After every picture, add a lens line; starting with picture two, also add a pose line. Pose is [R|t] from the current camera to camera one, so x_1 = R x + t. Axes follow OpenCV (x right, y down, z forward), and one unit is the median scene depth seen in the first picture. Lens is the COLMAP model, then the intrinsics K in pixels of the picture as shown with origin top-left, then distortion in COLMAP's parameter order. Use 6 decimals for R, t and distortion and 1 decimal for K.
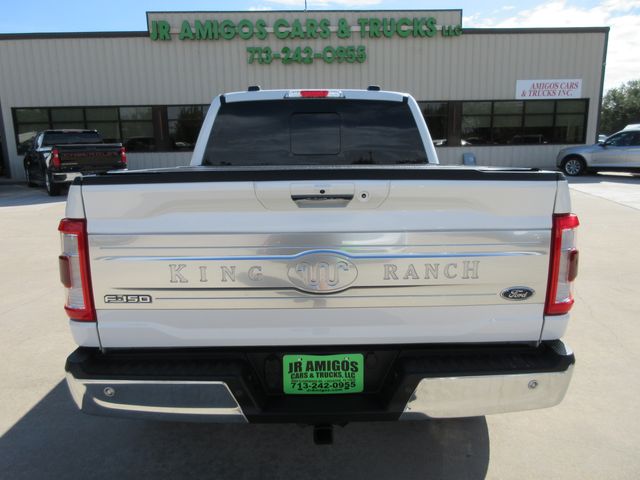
lens RADIAL K [[483.0, 0, 320.6], [0, 483.0, 241.2], [0, 0, 1]] dist [0.018875, -0.020795]
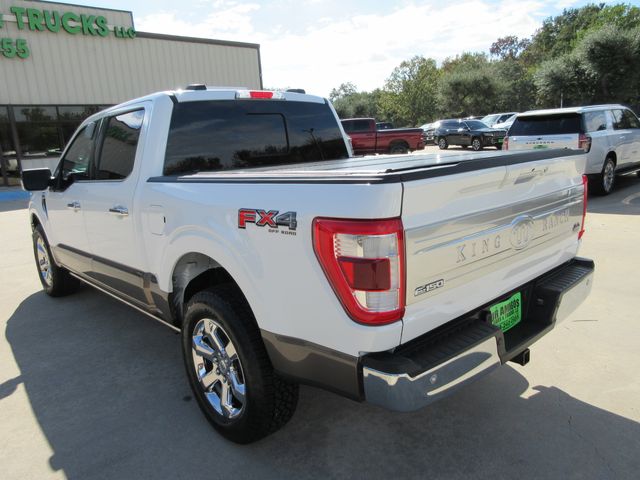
lens RADIAL K [[483.0, 0, 321.4], [0, 483.0, 240.1], [0, 0, 1]] dist [0.018875, -0.020795]
pose [[0.747348, -0.168806, 0.642632, -0.129583], [0.176042, 0.982930, 0.053467, -0.008254], [-0.640687, 0.073172, 0.764307, 0.036103]]
